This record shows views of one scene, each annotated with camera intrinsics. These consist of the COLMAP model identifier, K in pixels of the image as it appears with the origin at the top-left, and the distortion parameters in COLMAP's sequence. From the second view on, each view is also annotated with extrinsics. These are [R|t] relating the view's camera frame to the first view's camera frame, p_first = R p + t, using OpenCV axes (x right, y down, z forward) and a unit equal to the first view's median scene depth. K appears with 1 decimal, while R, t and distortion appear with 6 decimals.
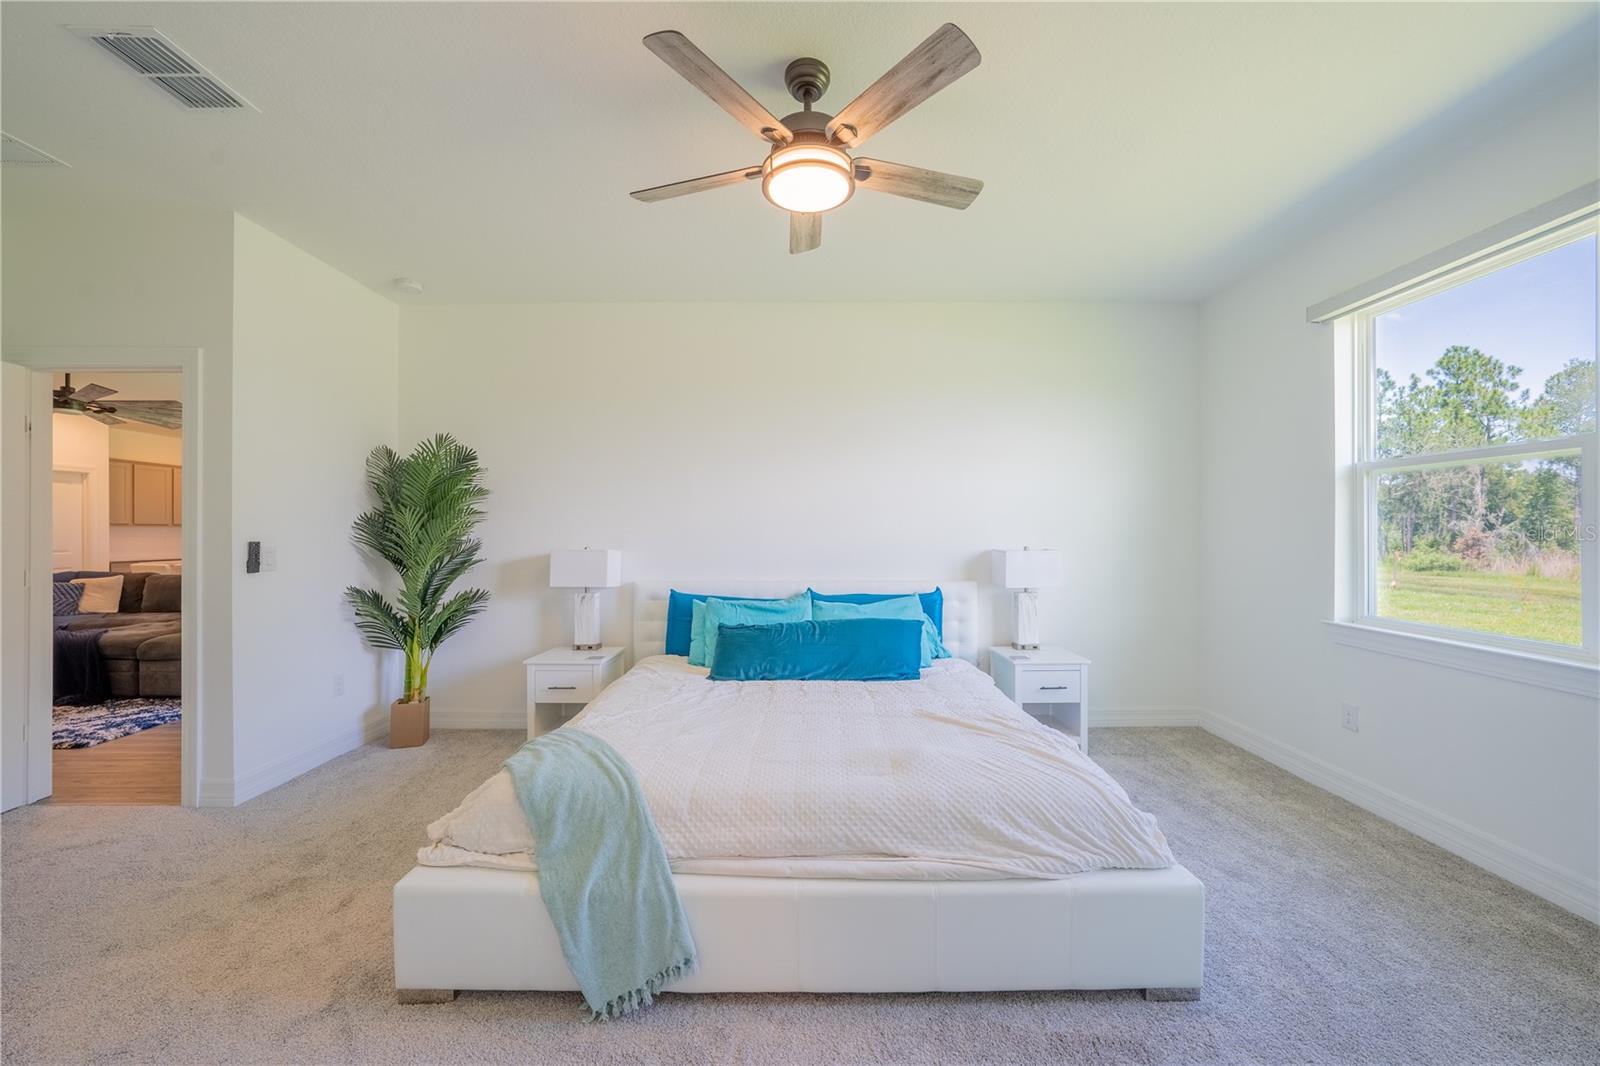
lens RADIAL K [[595.2, 0, 793.3], [0, 595.2, 533.9], [0, 0, 1]] dist [-0.009122, 0.000173]
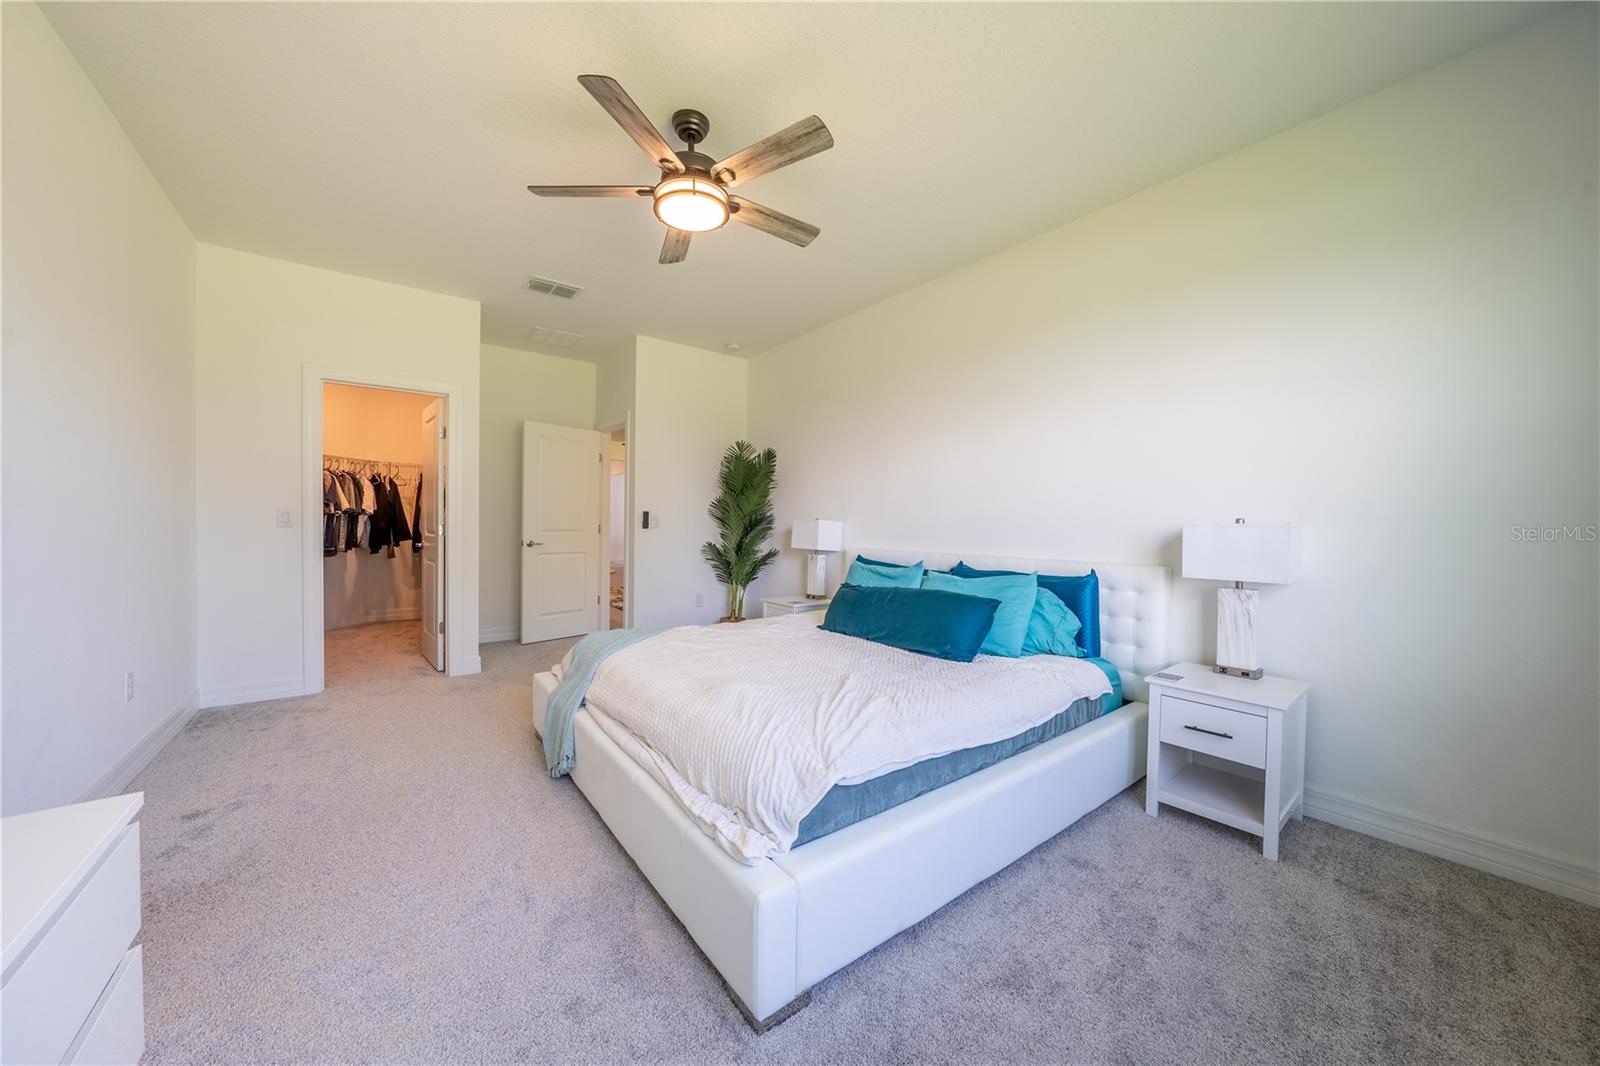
lens RADIAL K [[555.4, 0, 793.5], [0, 555.4, 531.6], [0, 0, 1]] dist [-0.009357, 0.000303]
pose [[0.609325, 0.019364, -0.792684, 0.603477], [-0.016742, 0.999793, 0.011554, 0.039682], [0.792744, 0.006231, 0.609523, 0.257484]]
